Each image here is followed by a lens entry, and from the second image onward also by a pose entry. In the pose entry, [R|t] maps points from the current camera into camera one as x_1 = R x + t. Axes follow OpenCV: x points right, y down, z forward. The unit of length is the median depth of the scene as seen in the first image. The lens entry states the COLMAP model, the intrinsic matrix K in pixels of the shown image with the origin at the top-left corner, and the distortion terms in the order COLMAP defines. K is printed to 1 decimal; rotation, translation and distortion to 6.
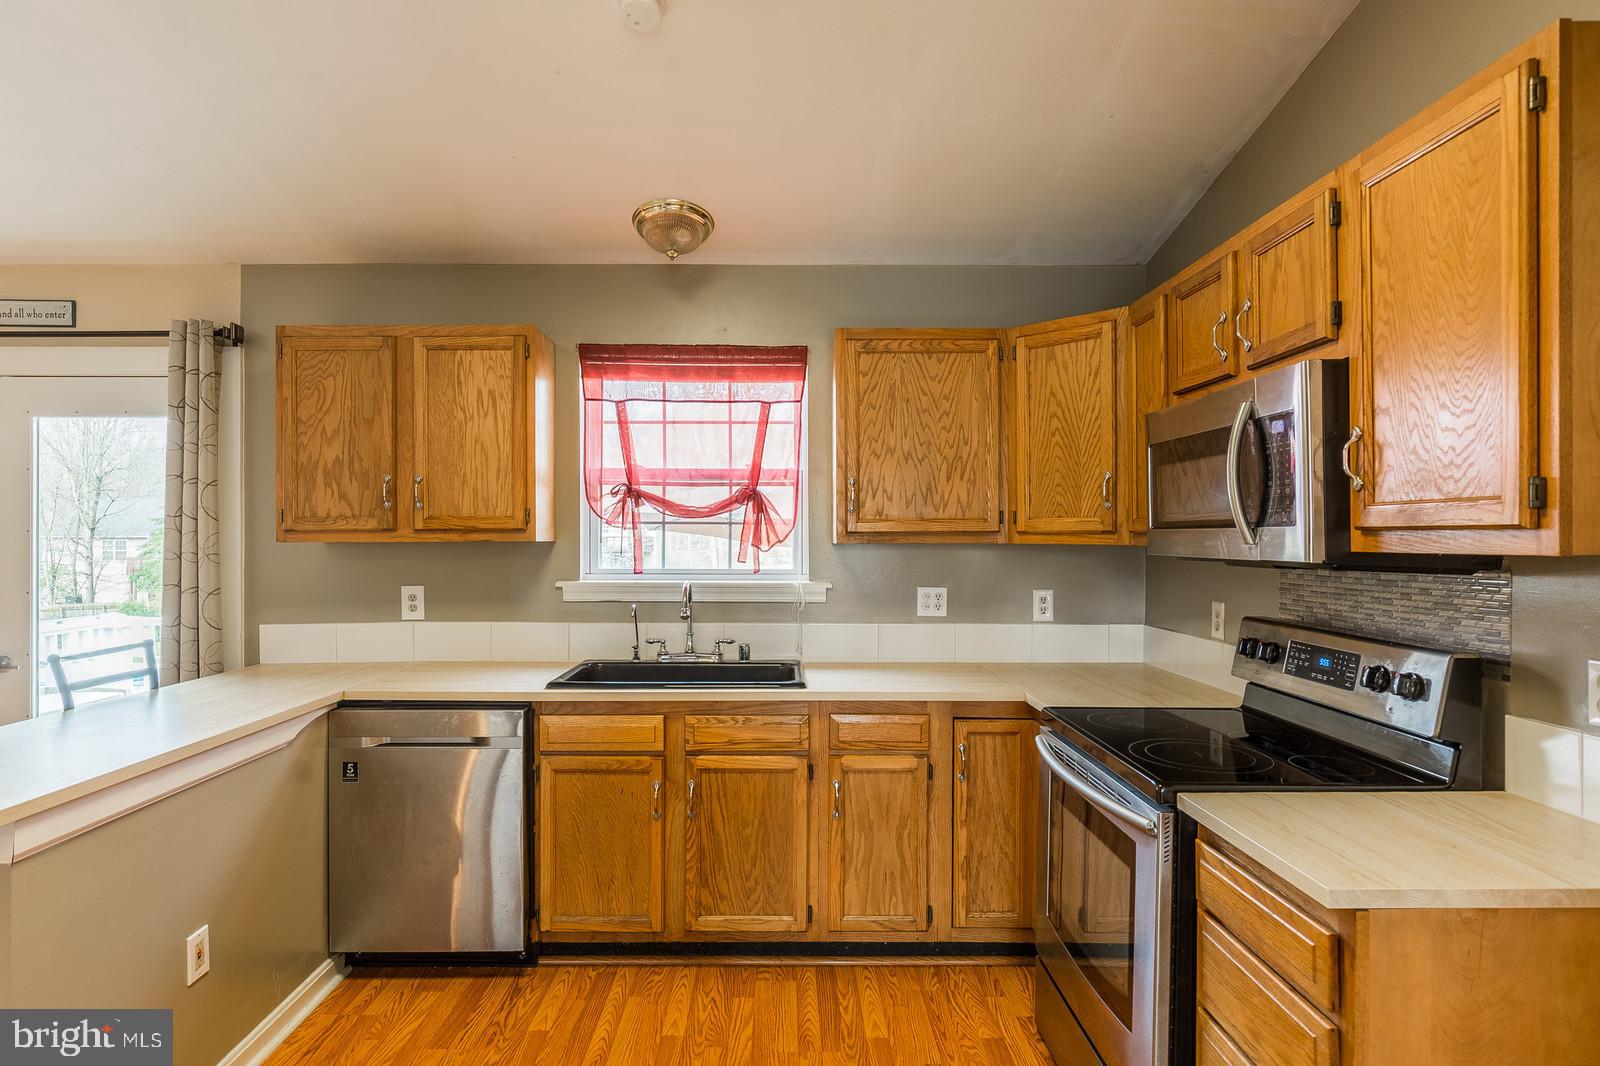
lens RADIAL K [[899.1, 0, 784.7], [0, 899.1, 533.8], [0, 0, 1]] dist [0.001761, 0.001901]
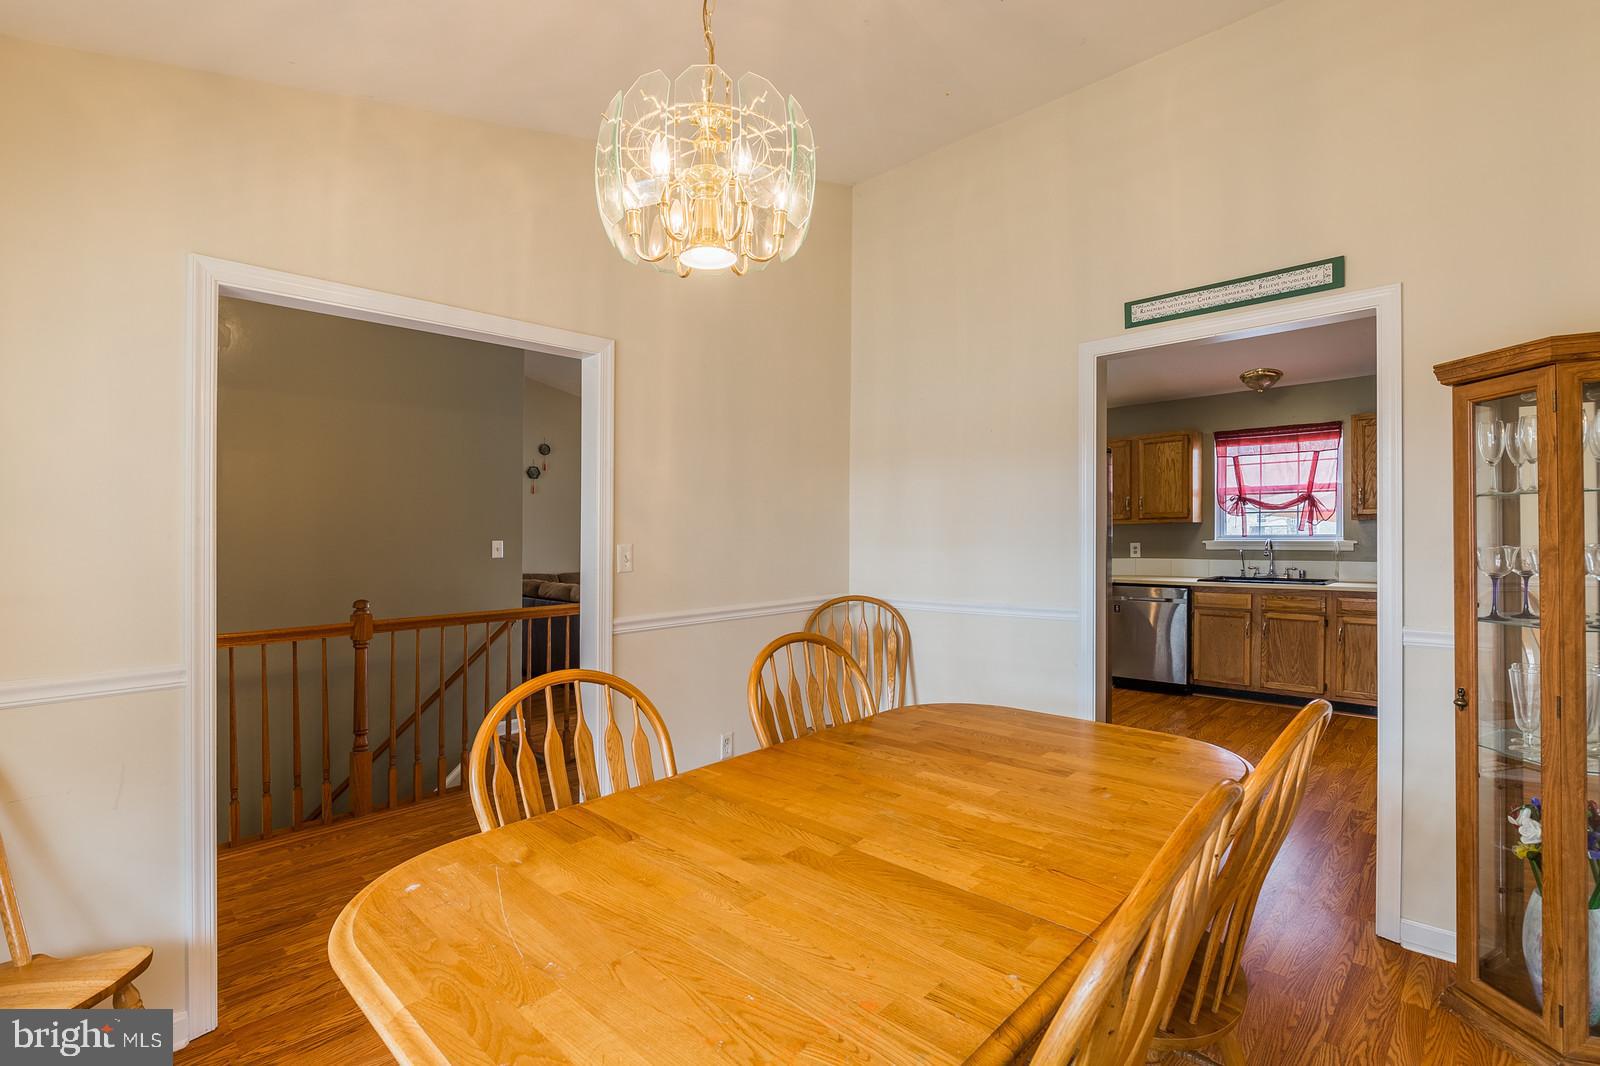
lens RADIAL K [[745.0, 0, 794.4], [0, 745.0, 569.5], [0, 0, 1]] dist [-0.012214, 0.000844]
pose [[0.726145, 0.020468, -0.687237, 0.275177], [0.021367, 0.998402, 0.052313, 0.007245], [0.687210, -0.052671, 0.724547, -1.023306]]
